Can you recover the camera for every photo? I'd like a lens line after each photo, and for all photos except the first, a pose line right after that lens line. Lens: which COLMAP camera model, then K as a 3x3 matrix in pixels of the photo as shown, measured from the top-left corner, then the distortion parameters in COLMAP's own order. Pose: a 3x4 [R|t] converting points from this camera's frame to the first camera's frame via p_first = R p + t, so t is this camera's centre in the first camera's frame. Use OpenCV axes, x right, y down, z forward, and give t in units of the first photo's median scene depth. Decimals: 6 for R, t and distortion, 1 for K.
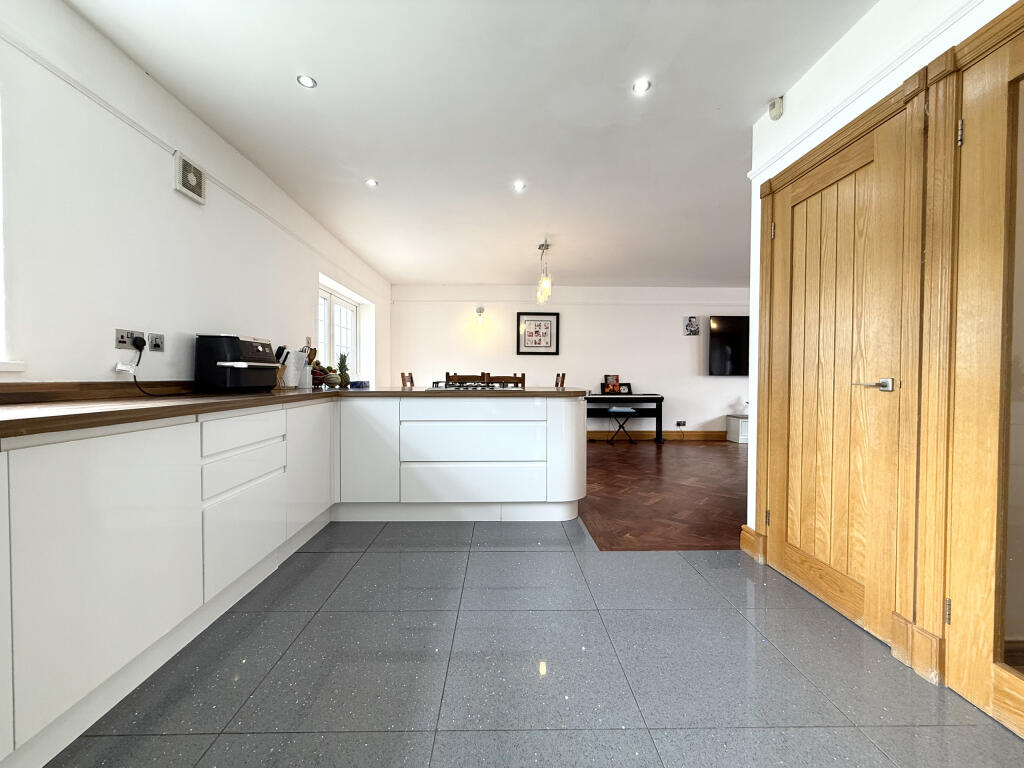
lens RADIAL K [[408.9, 0, 508.9], [0, 408.9, 382.0], [0, 0, 1]] dist [0.000320, -0.000065]
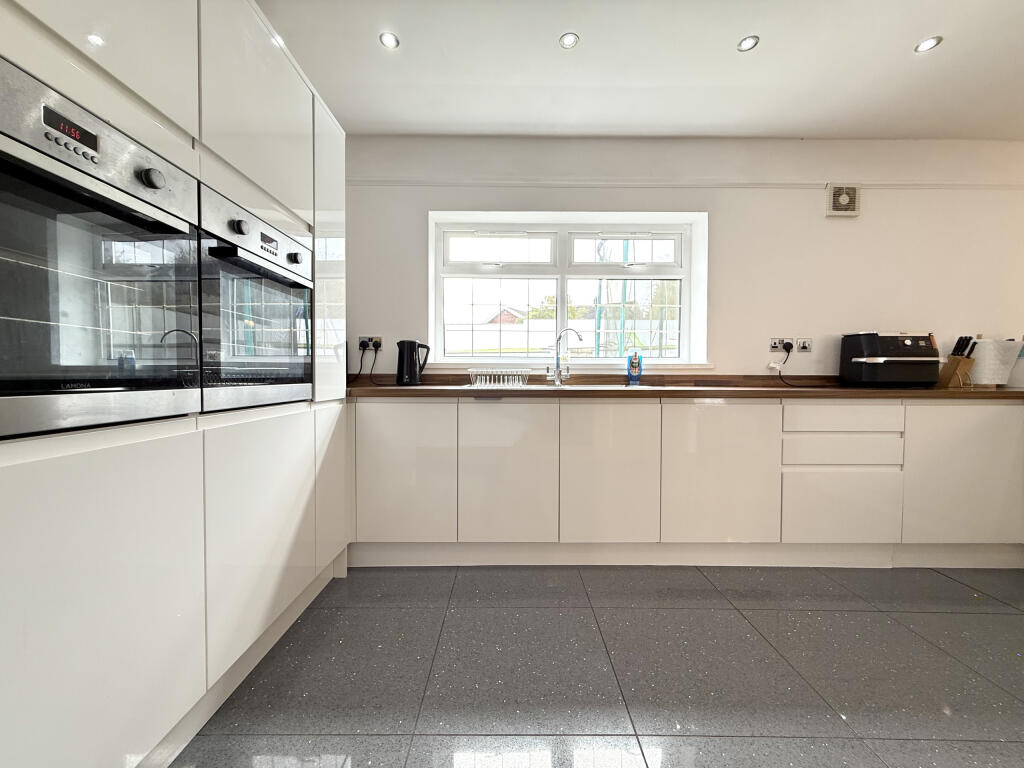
lens RADIAL K [[408.9, 0, 509.6], [0, 408.9, 382.2], [0, 0, 1]] dist [0.000320, -0.000065]
pose [[-0.023458, 0.018711, -0.999550, 0.323359], [-0.018469, 0.999646, 0.019146, 0.008736], [0.999554, 0.018910, -0.023104, 0.079966]]
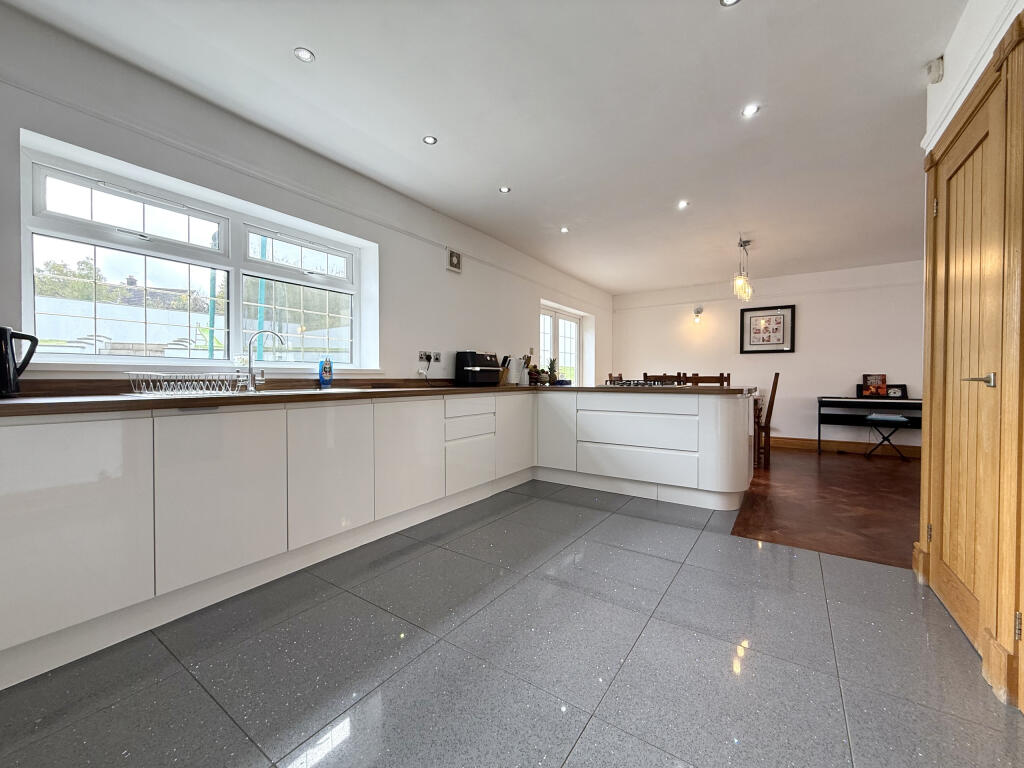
lens RADIAL K [[408.9, 0, 508.2], [0, 408.9, 382.0], [0, 0, 1]] dist [0.000320, -0.000065]
pose [[0.810377, 0.003589, -0.585898, 0.325188], [-0.006508, 0.999975, -0.002876, 0.011498], [0.585872, 0.006144, 0.810380, -0.198312]]
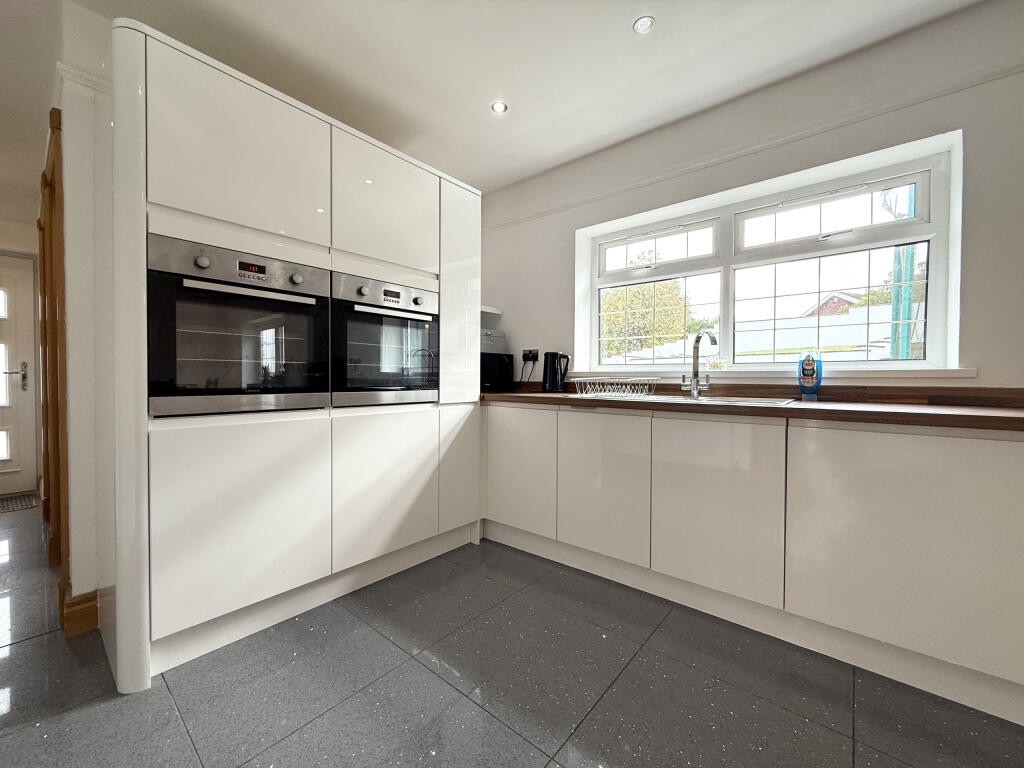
lens RADIAL K [[408.9, 0, 505.8], [0, 408.9, 382.5], [0, 0, 1]] dist [0.000320, -0.000065]
pose [[-0.666231, 0.003959, -0.745735, 0.247969], [-0.017654, 0.999622, 0.021079, -0.006313], [0.745536, 0.027208, -0.665910, 0.415108]]
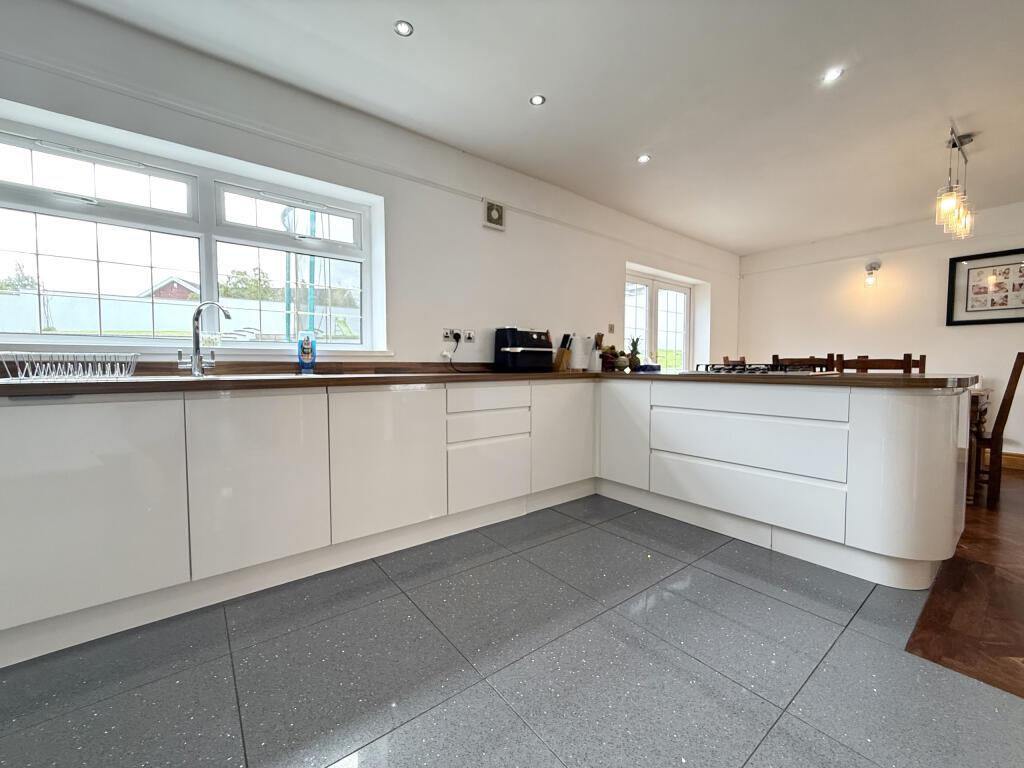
lens RADIAL K [[408.9, 0, 509.1], [0, 408.9, 382.7], [0, 0, 1]] dist [0.000320, -0.000065]
pose [[0.597663, 0.031538, -0.801127, 0.291593], [-0.009038, 0.999428, 0.032602, 0.015233], [0.801696, -0.012244, 0.597606, 0.174433]]
